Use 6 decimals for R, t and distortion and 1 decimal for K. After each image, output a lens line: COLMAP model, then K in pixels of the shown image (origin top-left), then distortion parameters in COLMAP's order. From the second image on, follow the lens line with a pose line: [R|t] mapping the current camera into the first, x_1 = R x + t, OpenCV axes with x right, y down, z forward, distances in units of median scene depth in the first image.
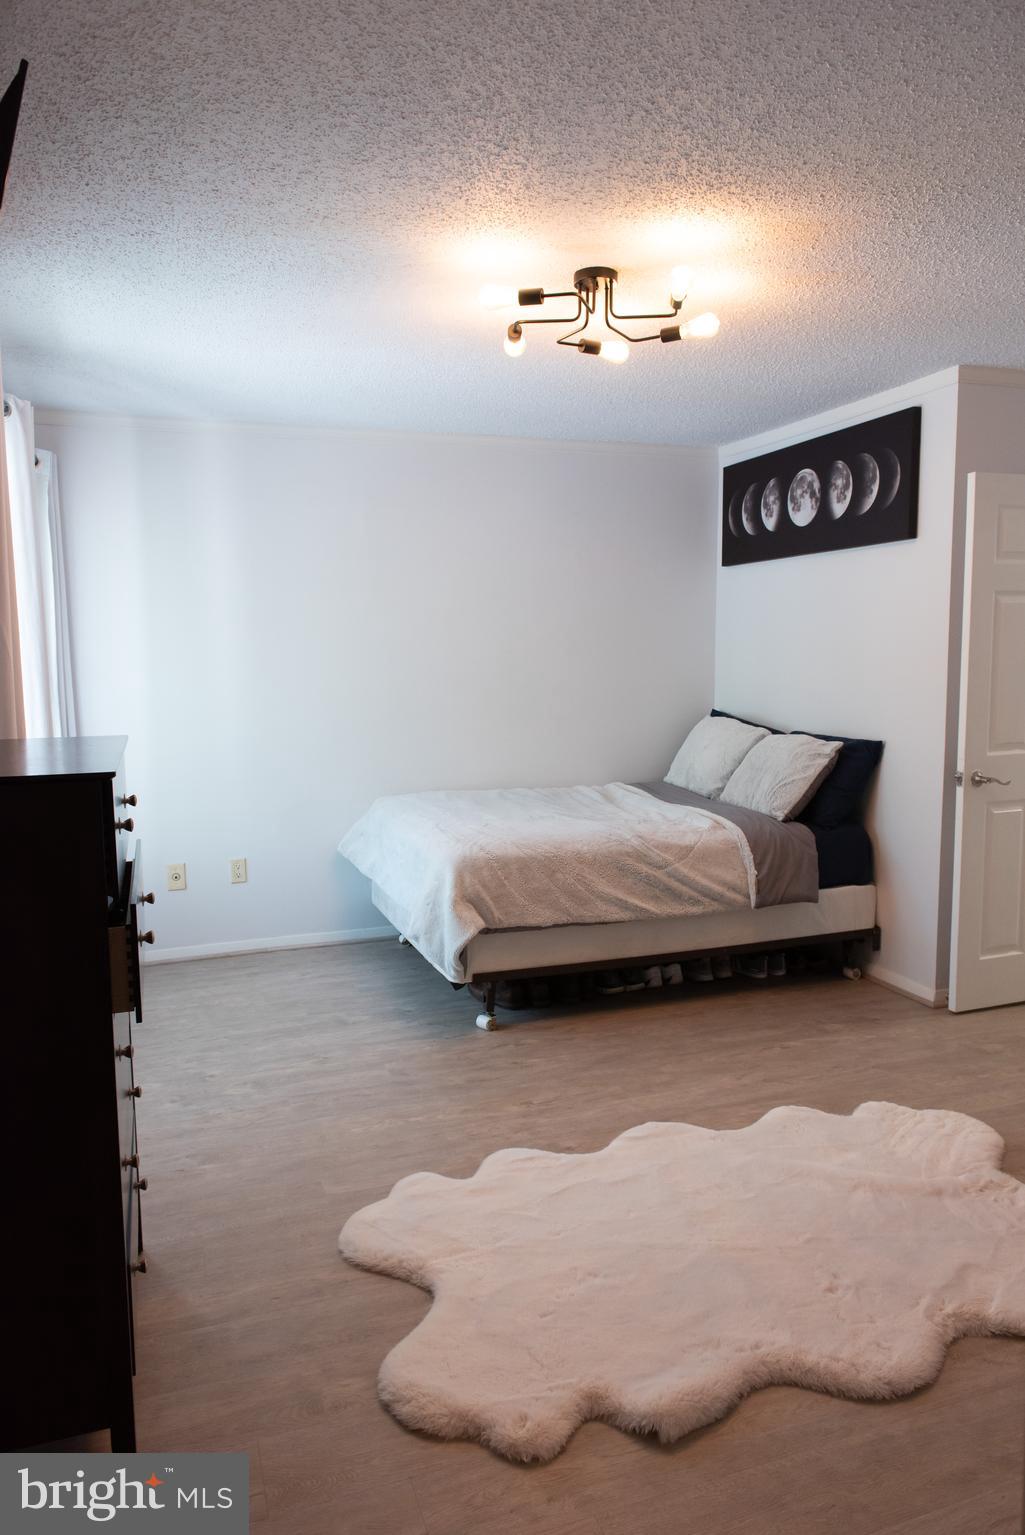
lens RADIAL K [[1049.0, 0, 512.5], [0, 1049.0, 767.5], [0, 0, 1]] dist [0.006406, -0.007097]
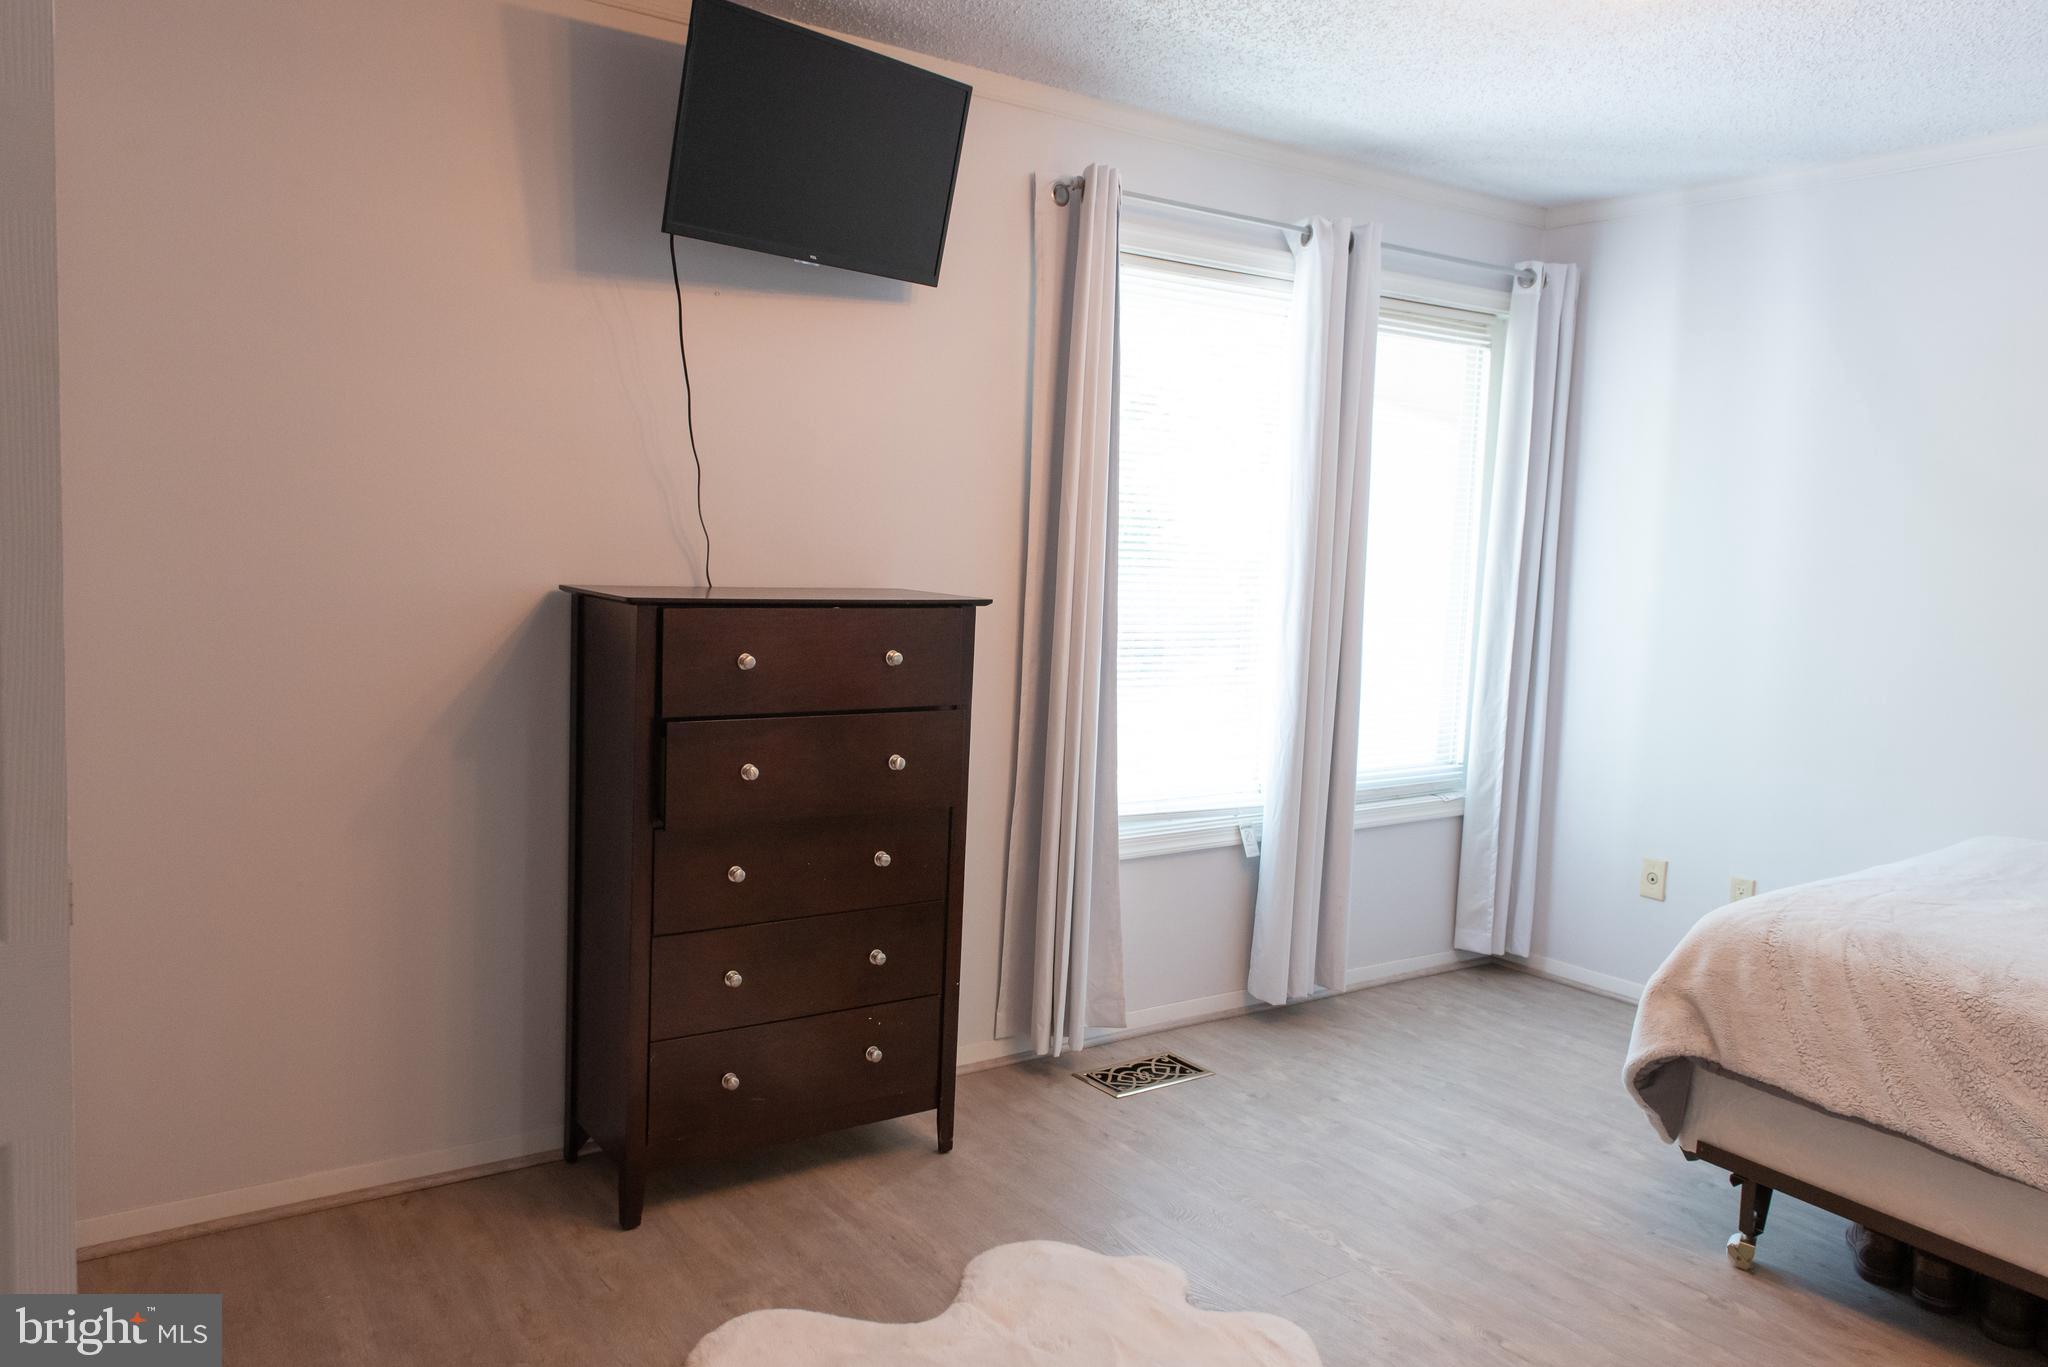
lens RADIAL K [[1533.3, 0, 1024.0], [0, 1533.3, 683.5], [0, 0, 1]] dist [0.003913, -0.007272]
pose [[0.260019, 0.126578, -0.957271, 0.590305], [-0.155269, 0.983951, 0.087931, -0.048189], [0.953038, 0.125770, 0.275500, 0.421404]]
